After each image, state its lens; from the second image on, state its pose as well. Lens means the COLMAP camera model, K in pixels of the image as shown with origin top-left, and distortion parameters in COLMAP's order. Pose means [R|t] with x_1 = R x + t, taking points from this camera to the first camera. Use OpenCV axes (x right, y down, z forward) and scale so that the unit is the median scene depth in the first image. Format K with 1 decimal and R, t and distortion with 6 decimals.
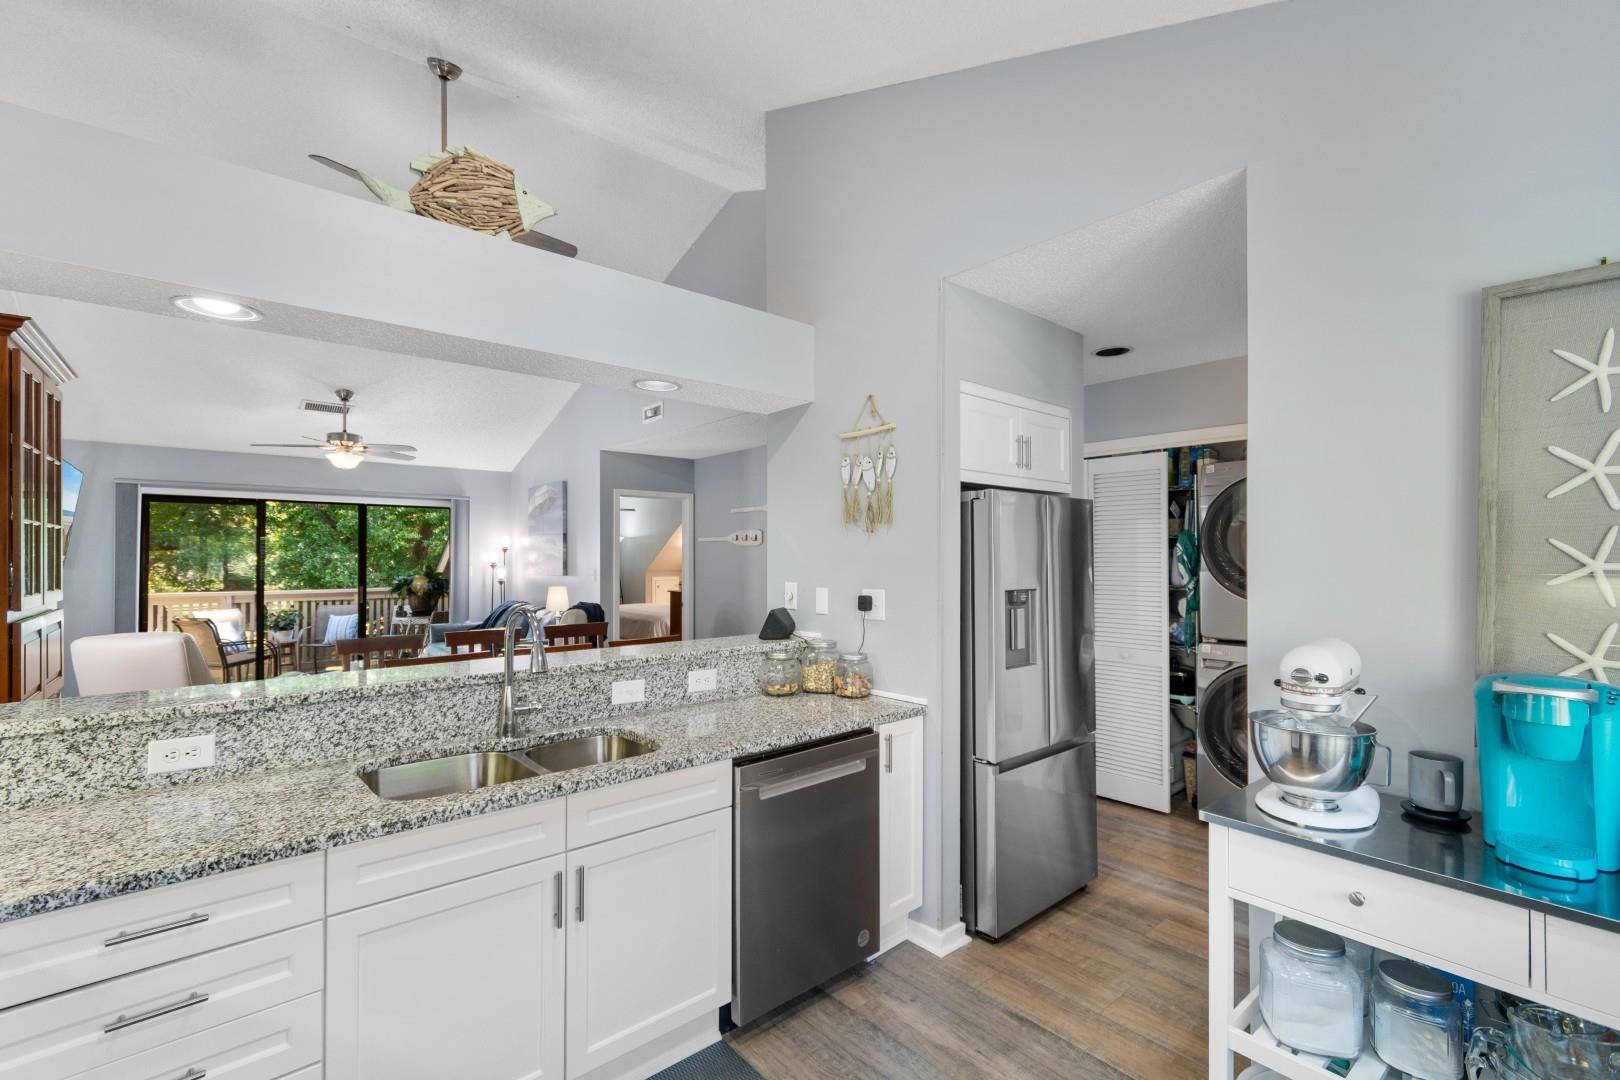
lens RADIAL K [[709.9, 0, 816.9], [0, 709.9, 552.7], [0, 0, 1]] dist [0.003939, -0.001030]
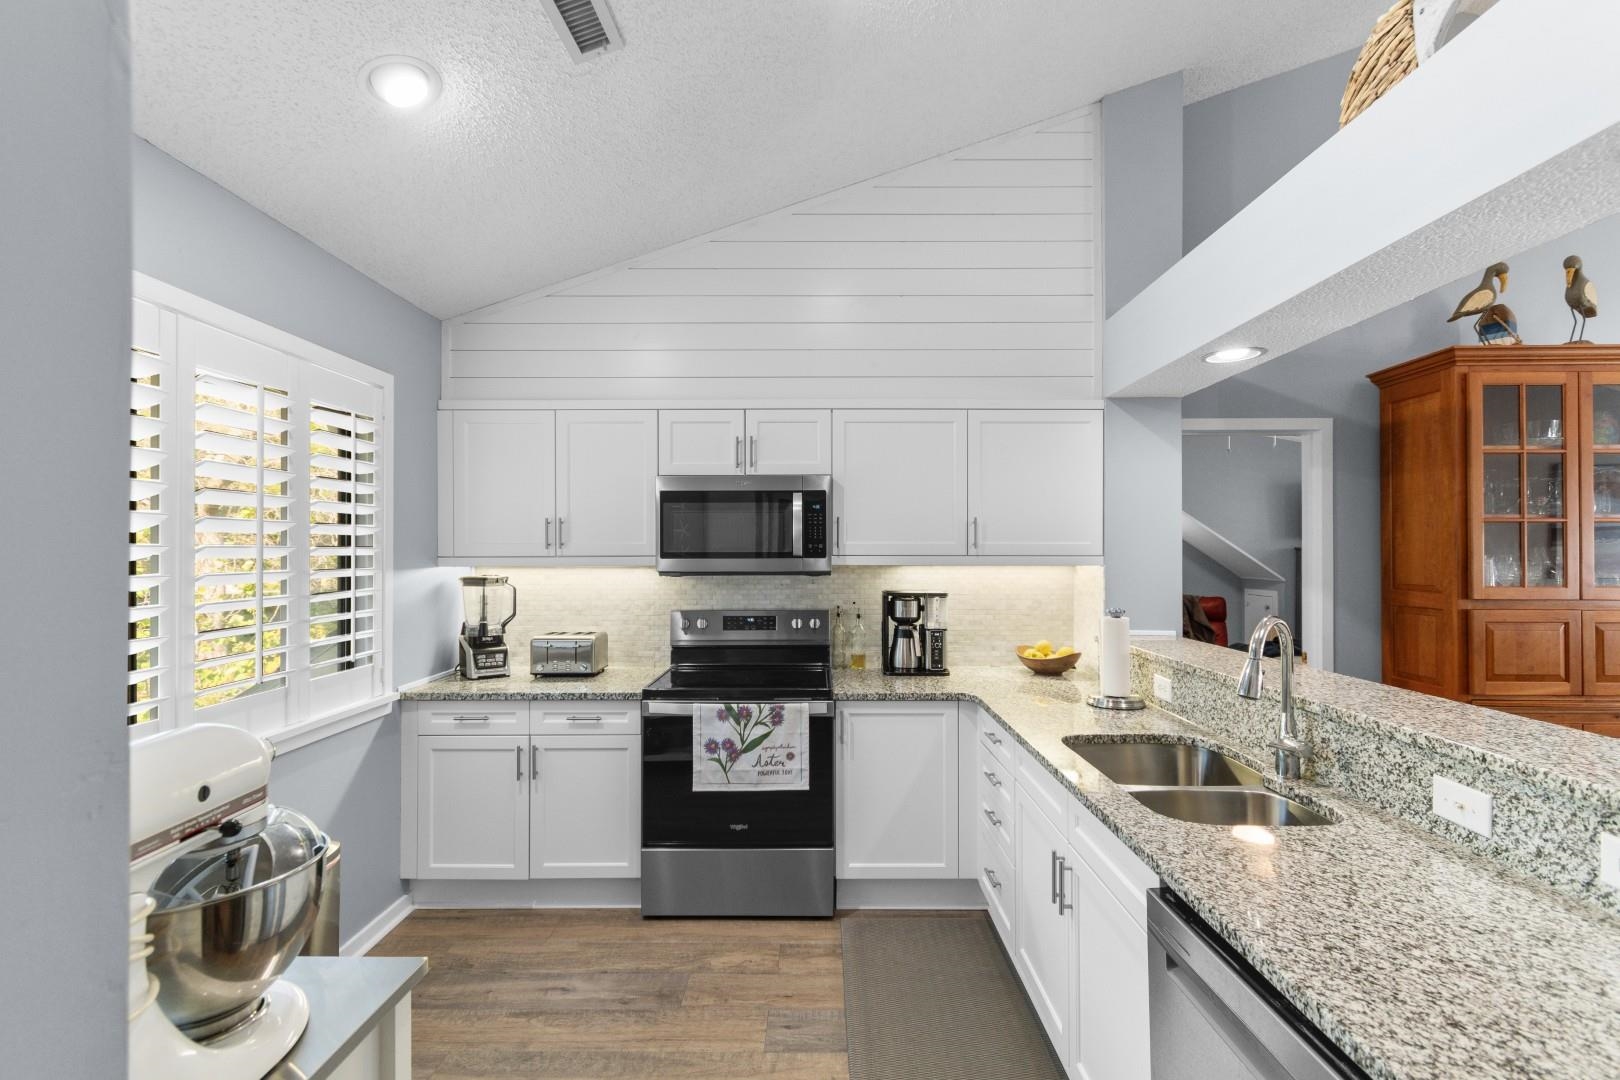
lens RADIAL K [[709.9, 0, 811.8], [0, 709.9, 546.1], [0, 0, 1]] dist [0.003939, -0.001030]
pose [[-0.661899, -0.006079, -0.749568, 0.502714], [0.003116, 0.999936, -0.010861, 0.004907], [0.749586, -0.009525, -0.661838, 1.072383]]
